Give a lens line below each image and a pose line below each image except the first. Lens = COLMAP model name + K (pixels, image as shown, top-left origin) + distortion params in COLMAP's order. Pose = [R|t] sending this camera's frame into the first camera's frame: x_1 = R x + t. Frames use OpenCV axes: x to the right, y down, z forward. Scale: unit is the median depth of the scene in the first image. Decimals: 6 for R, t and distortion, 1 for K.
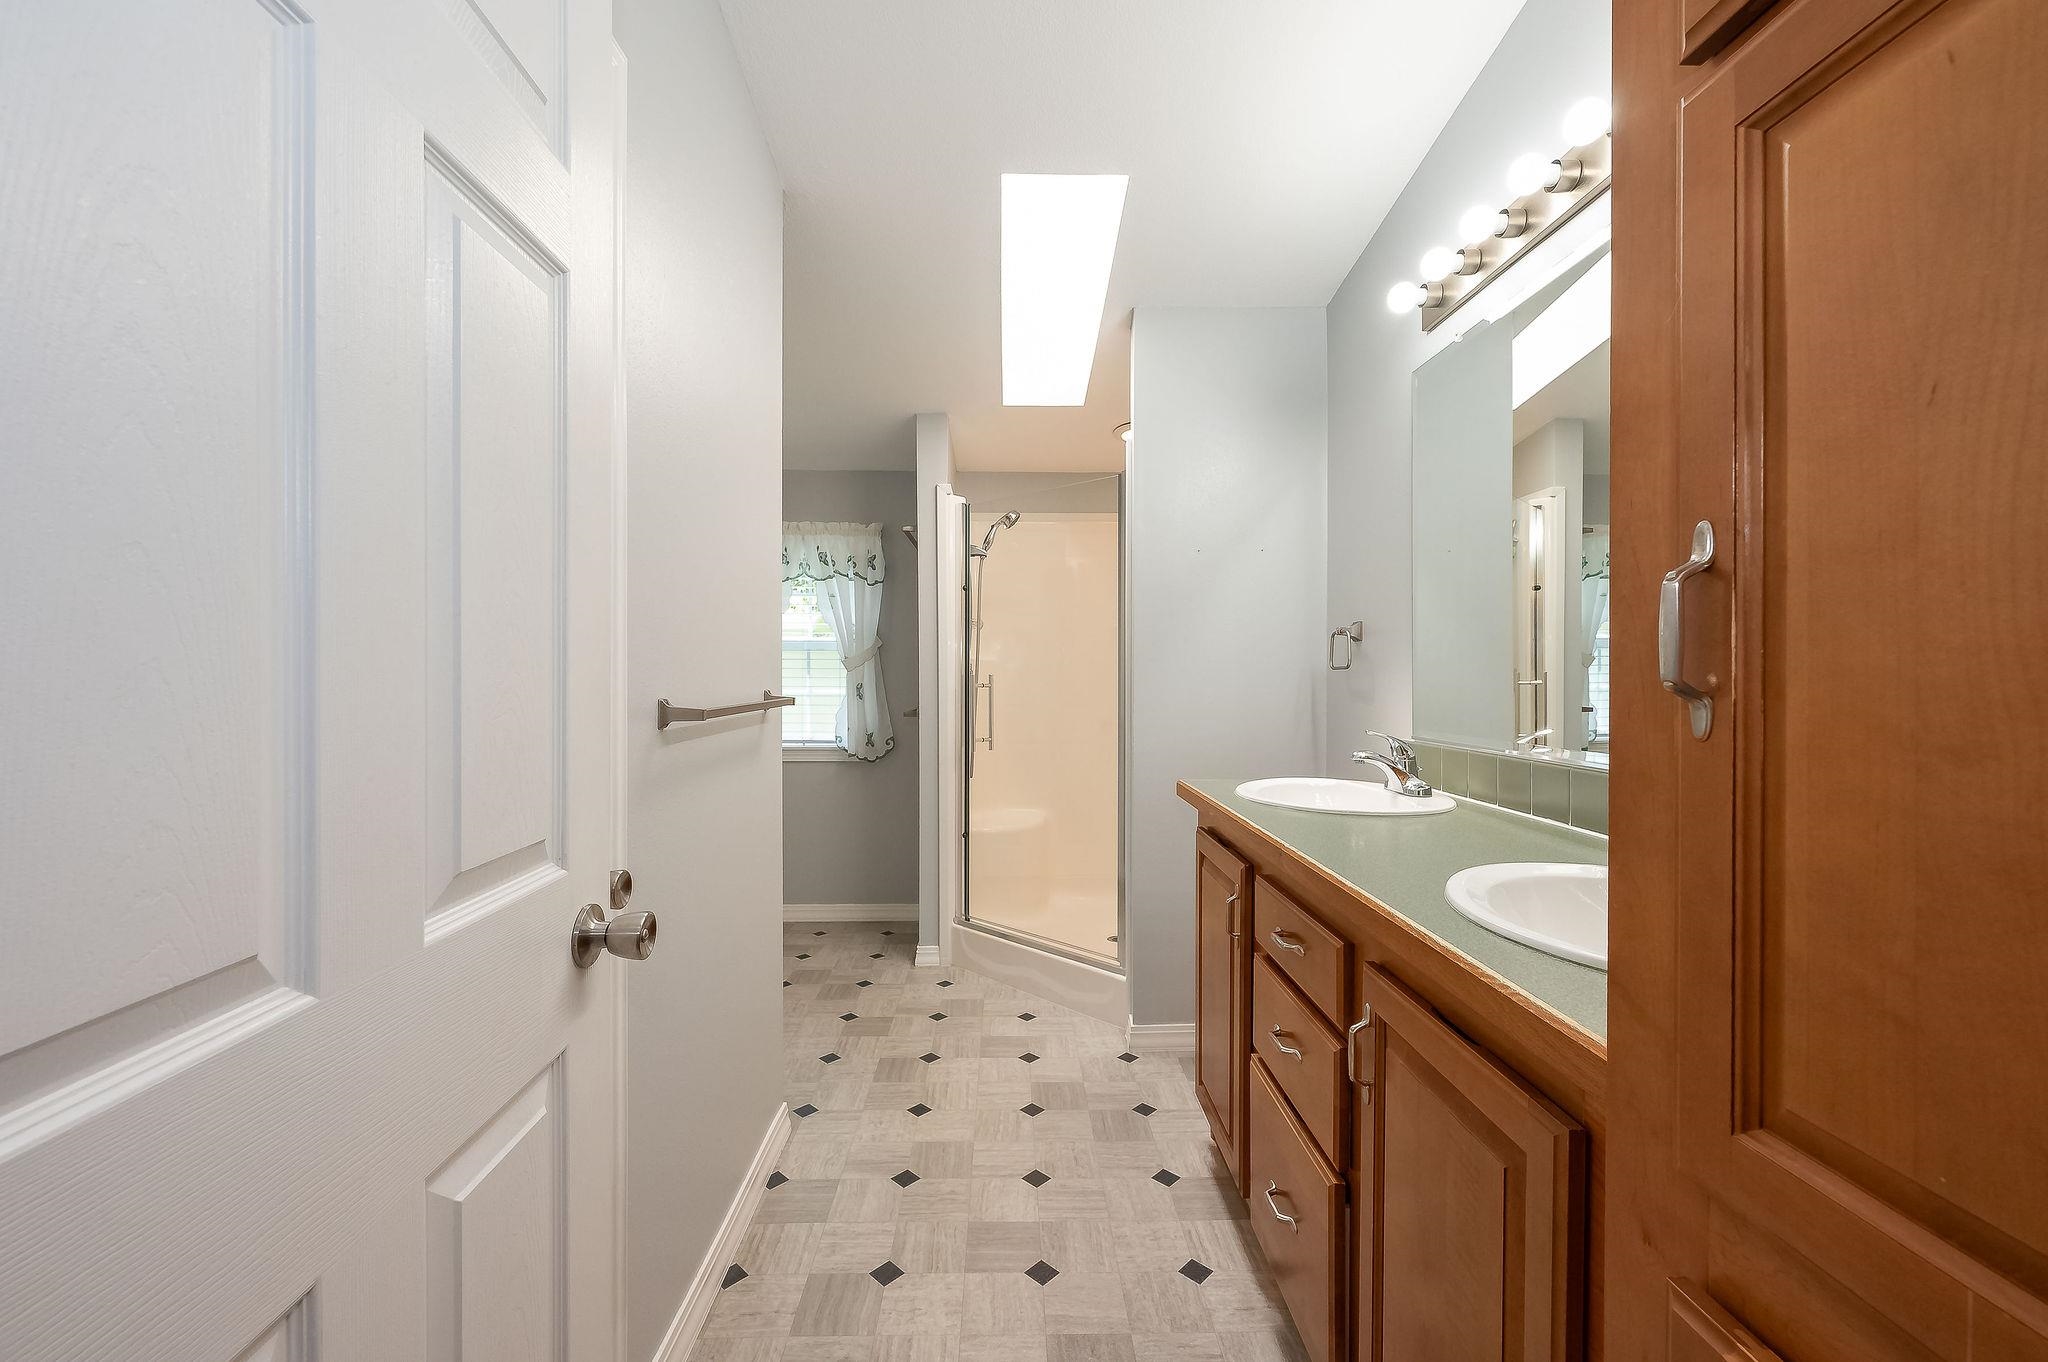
lens RADIAL K [[848.5, 0, 1023.8], [0, 848.5, 678.5], [0, 0, 1]] dist [-0.003375, -0.000059]
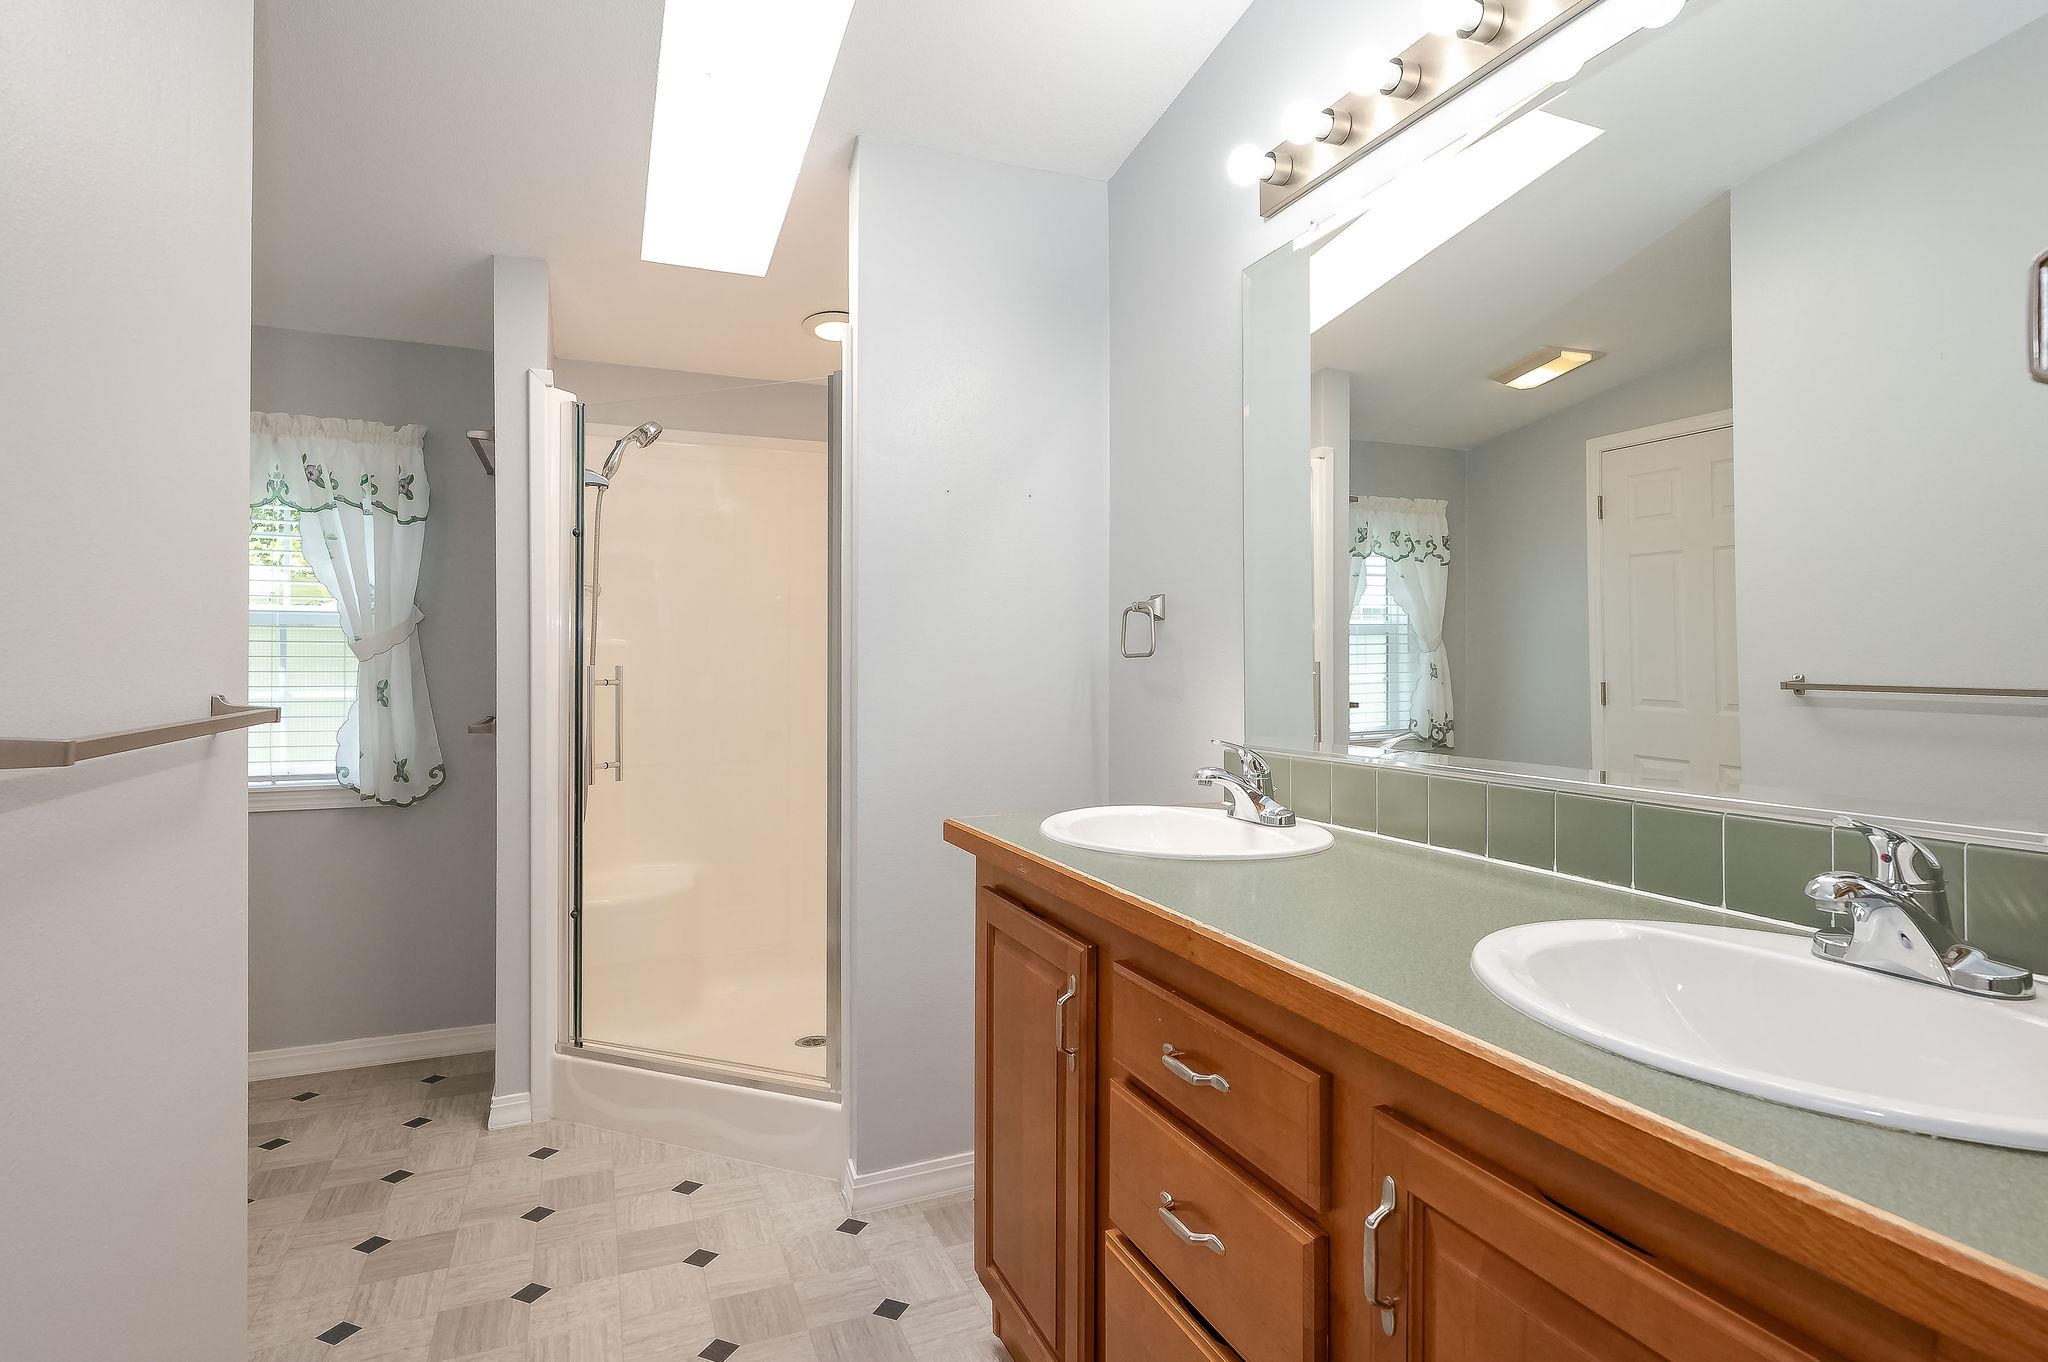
lens RADIAL K [[1090.7, 0, 1074.9], [0, 1090.7, 655.1], [0, 0, 1]] dist [0.000650, -0.003149]
pose [[0.925484, 0.000675, 0.378787, -0.034421], [0.004712, 0.999901, -0.013294, 0.000003], [-0.378758, 0.014088, 0.925389, 0.089075]]
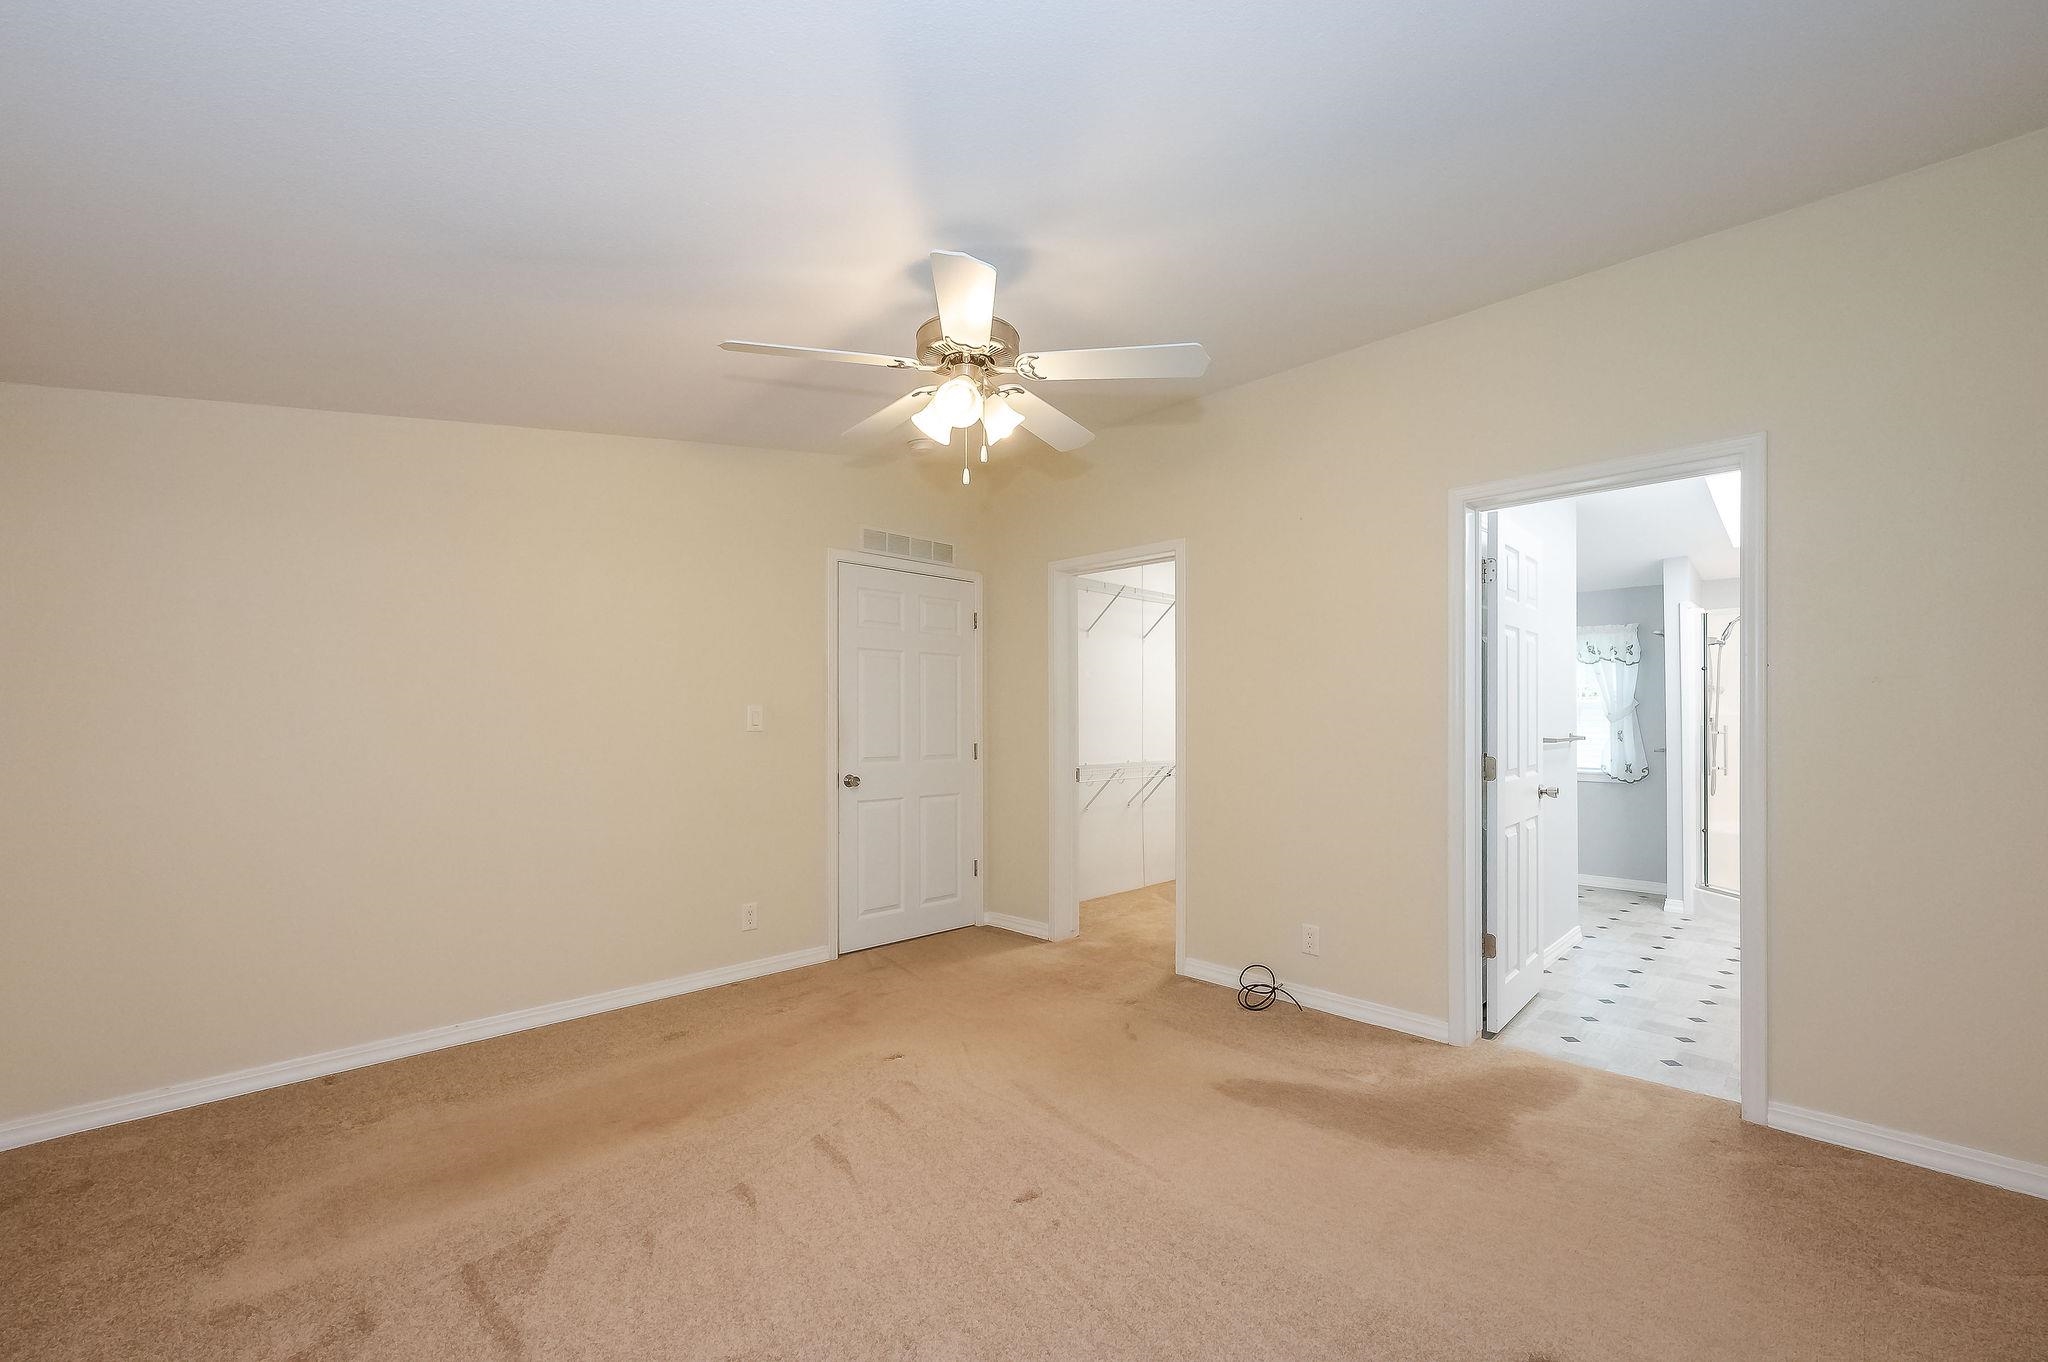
lens RADIAL K [[848.5, 0, 1007.8], [0, 848.5, 718.6], [0, 0, 1]] dist [-0.003375, -0.000059]
pose [[0.684645, -0.005646, -0.728855, 0.199595], [-0.001190, 0.999960, -0.008864, -0.001125], [0.728876, 0.006936, 0.684611, -1.037961]]
